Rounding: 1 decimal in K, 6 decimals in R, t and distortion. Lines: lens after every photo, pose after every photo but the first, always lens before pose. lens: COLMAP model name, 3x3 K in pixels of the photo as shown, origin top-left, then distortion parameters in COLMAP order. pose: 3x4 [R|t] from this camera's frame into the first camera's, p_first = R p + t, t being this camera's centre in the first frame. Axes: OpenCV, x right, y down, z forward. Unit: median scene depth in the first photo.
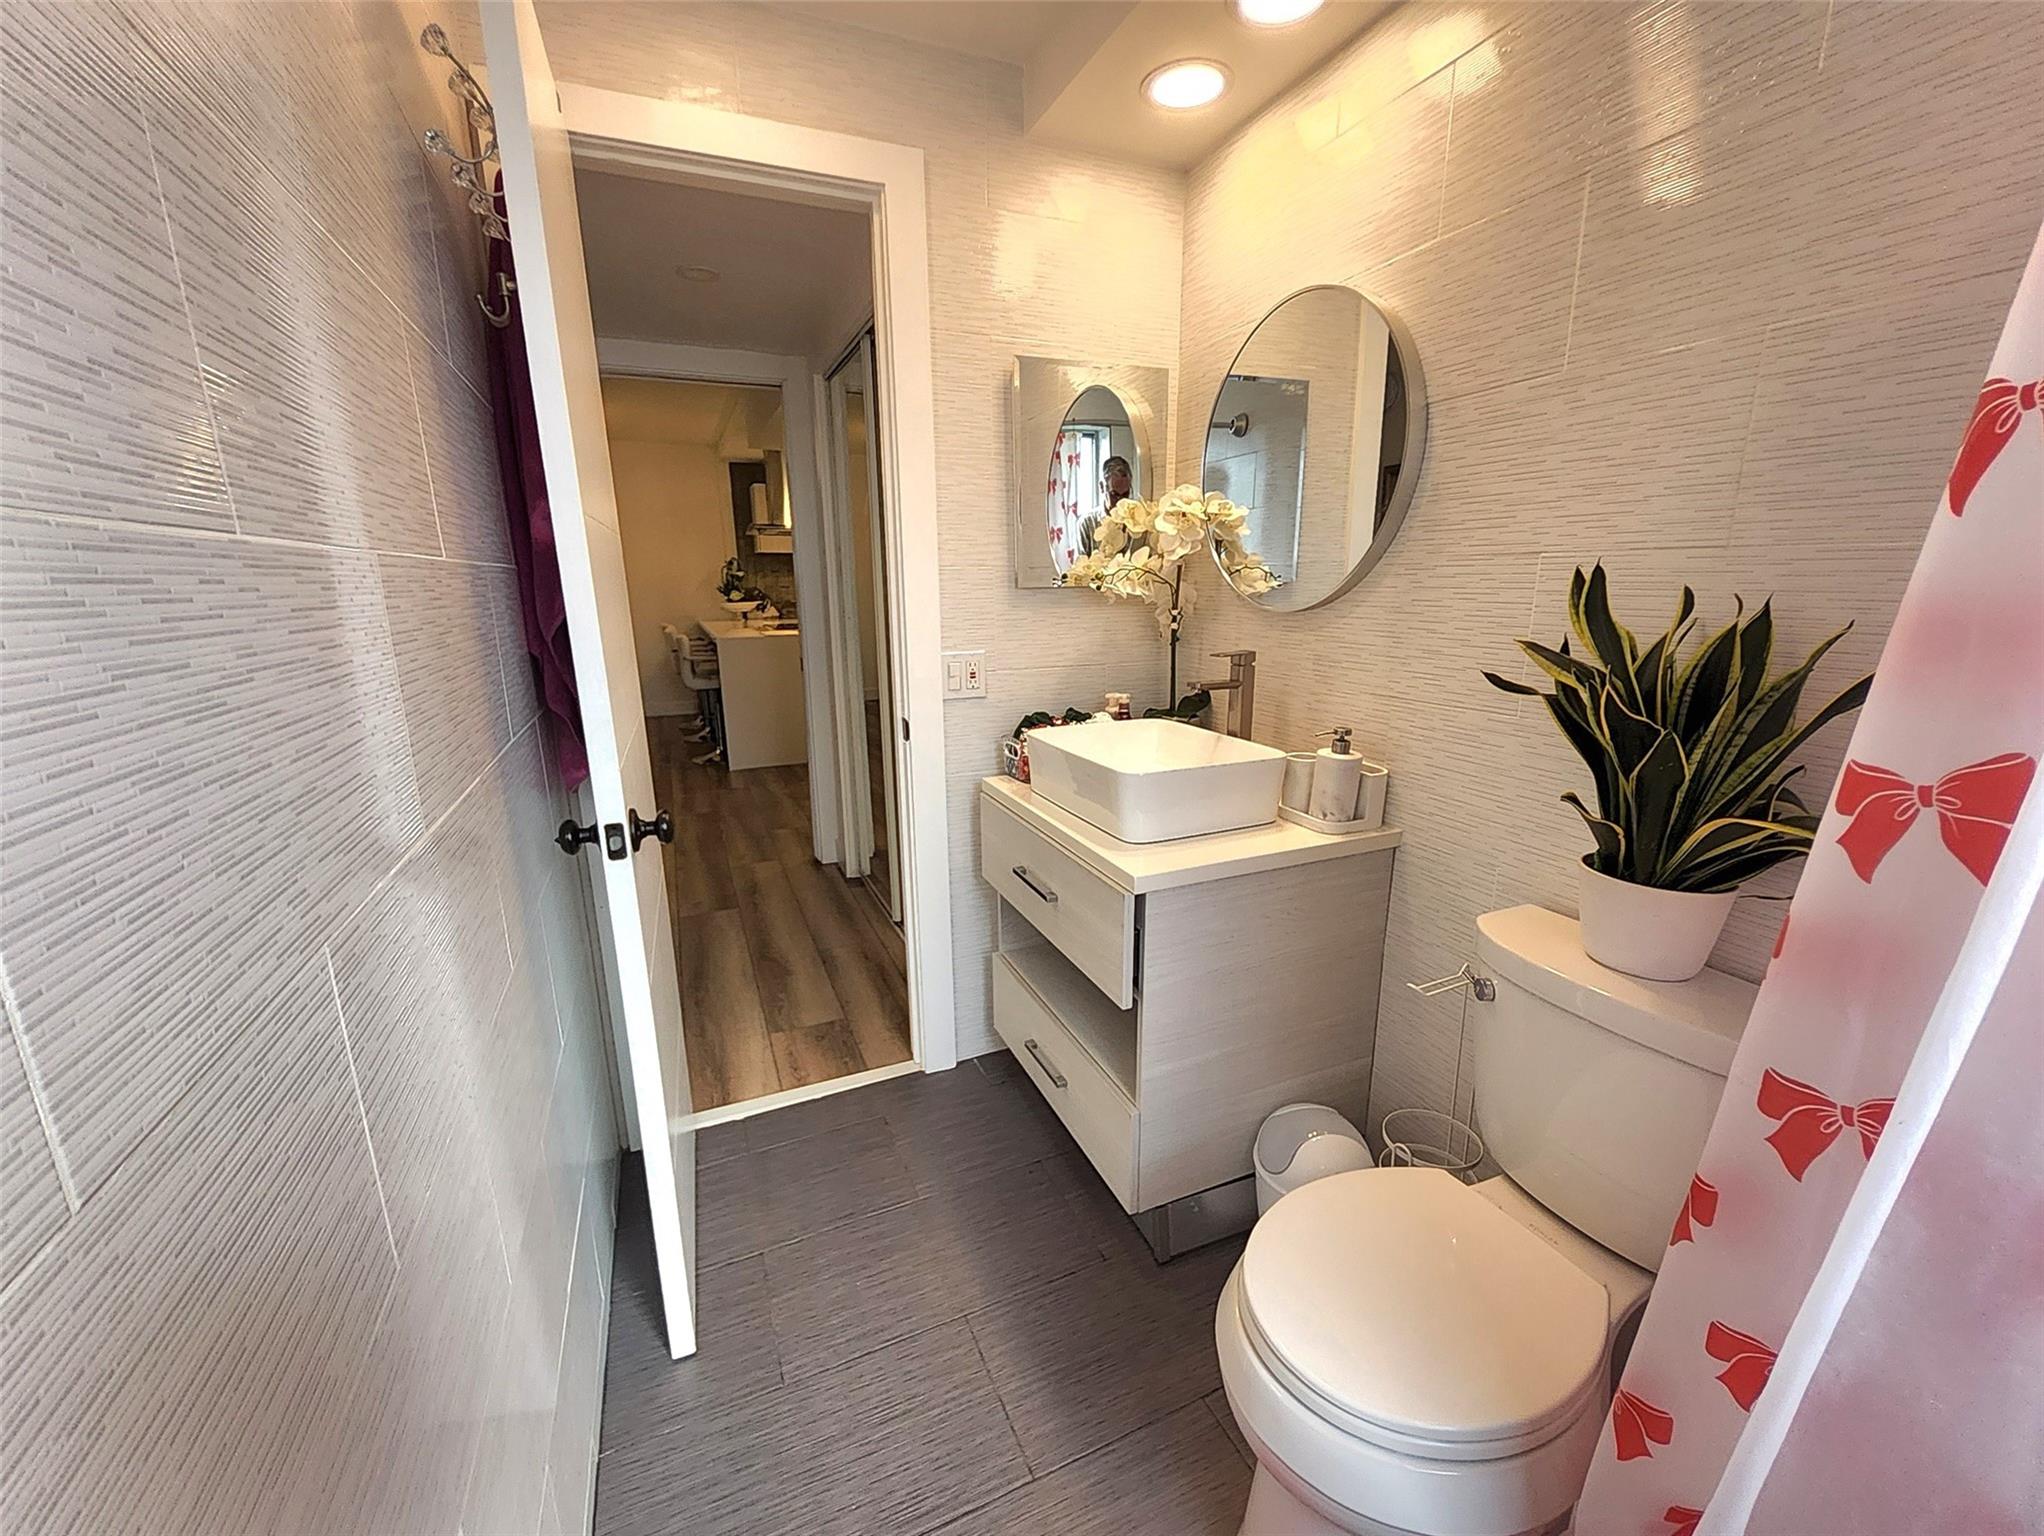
lens RADIAL K [[803.0, 0, 1017.6], [0, 803.0, 765.9], [0, 0, 1]] dist [0.003172, -0.002528]
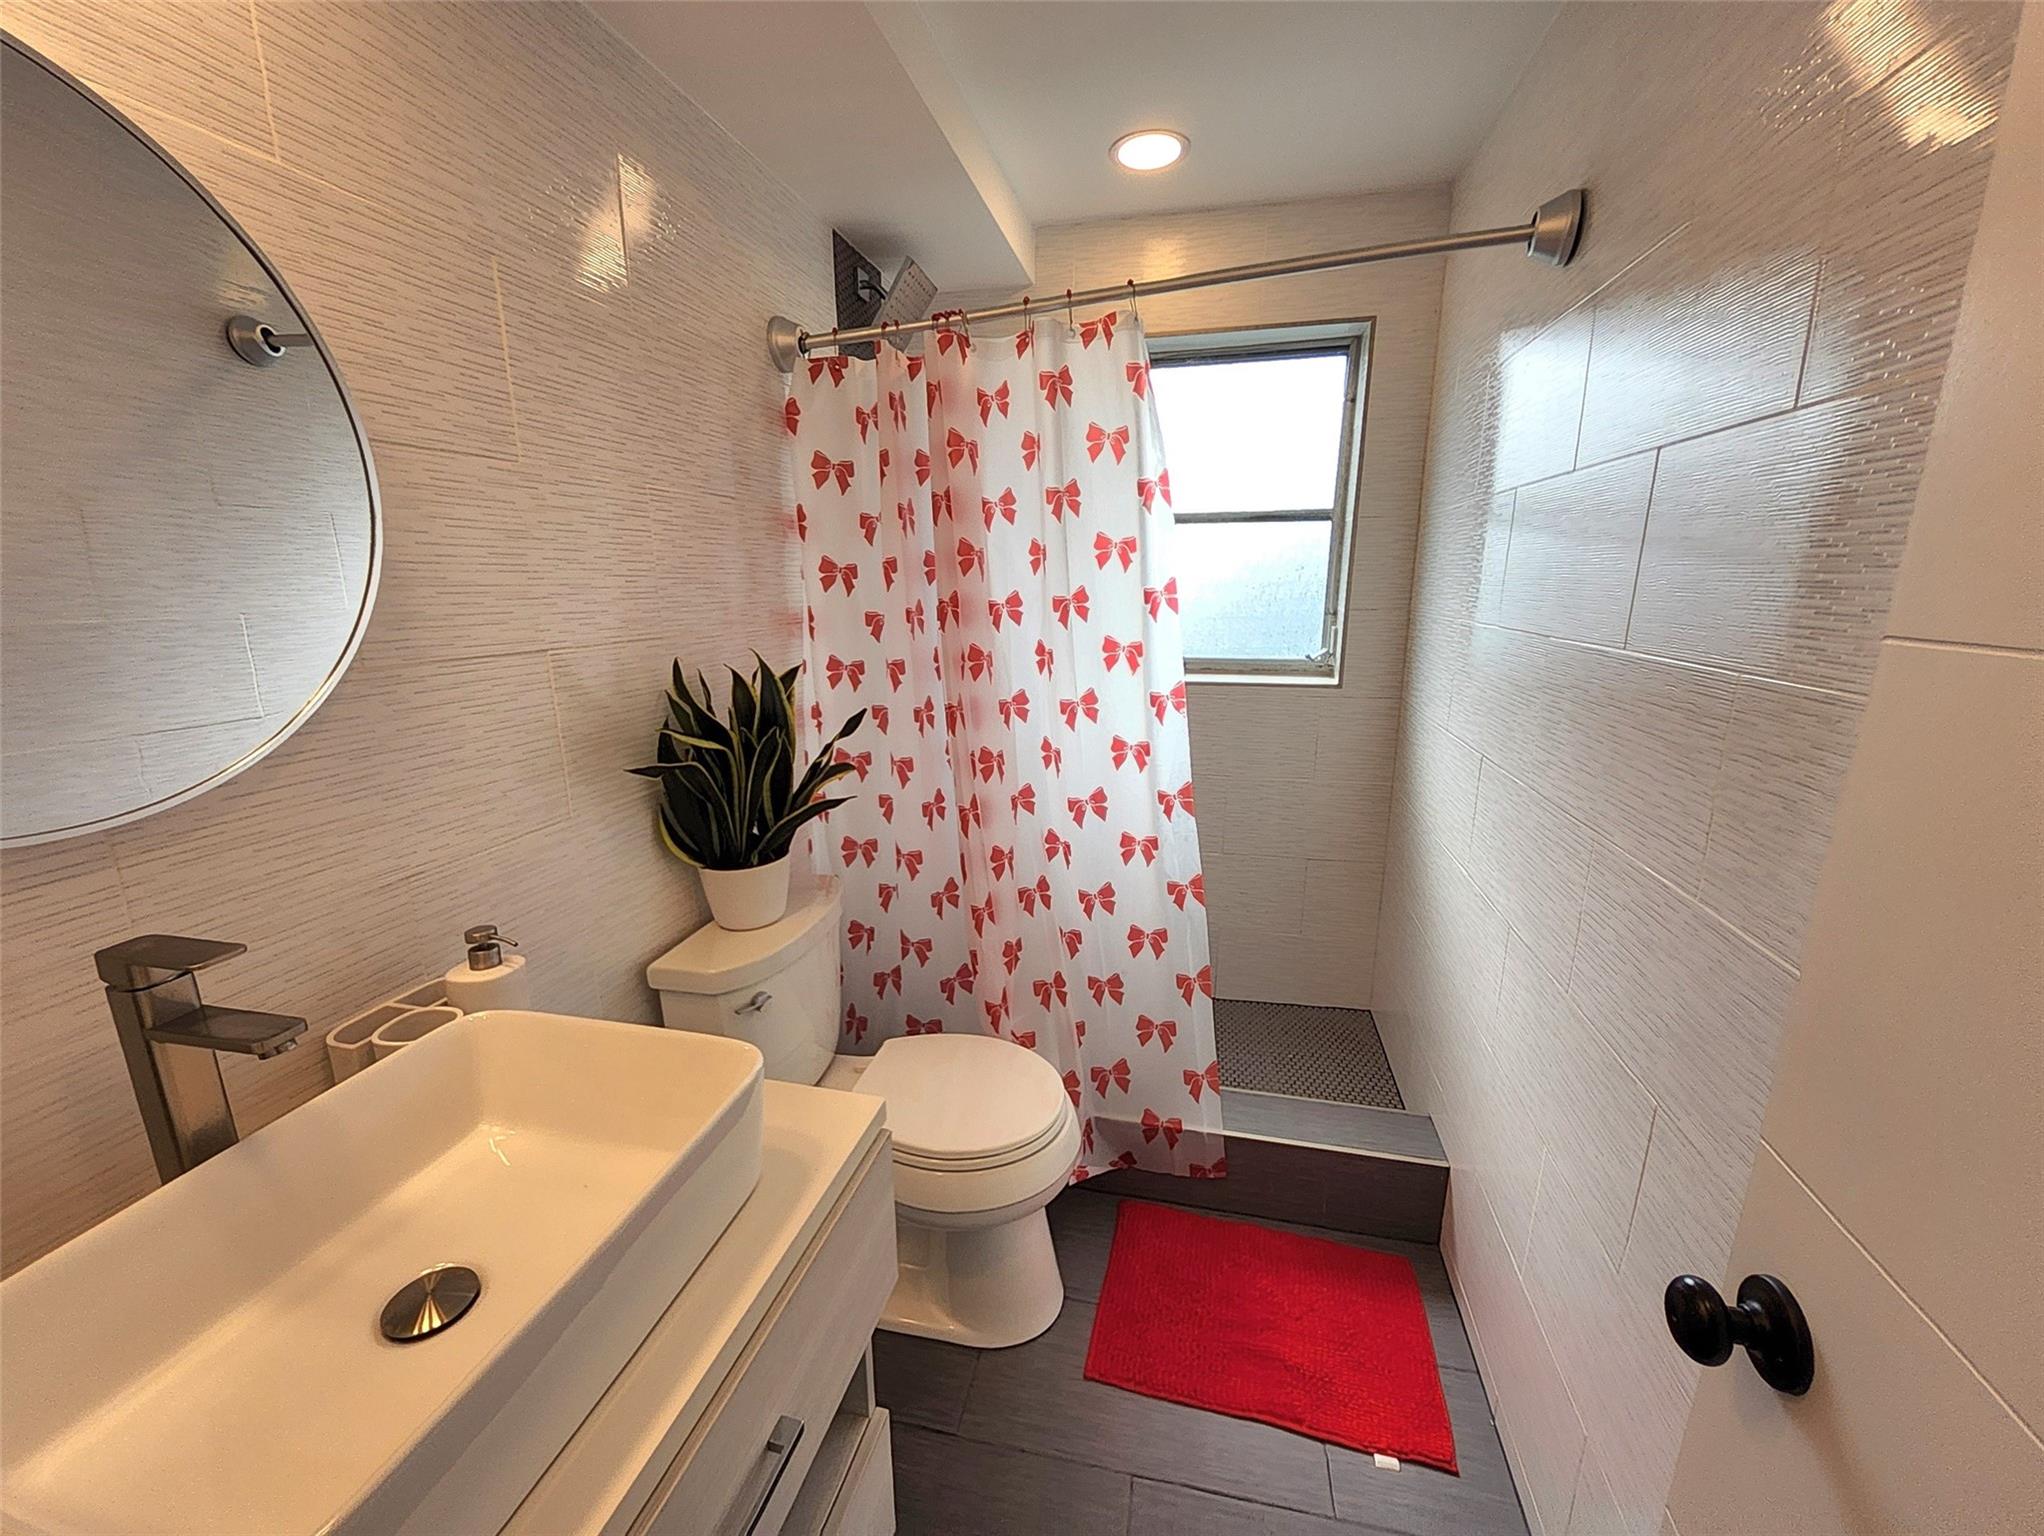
lens RADIAL K [[803.0, 0, 1022.0], [0, 803.0, 769.7], [0, 0, 1]] dist [0.003172, -0.002528]
pose [[-0.797897, -0.114648, 0.591790, -0.368400], [0.160088, 0.906188, 0.391401, -0.416349], [-0.581147, 0.407036, -0.704691, 1.391338]]
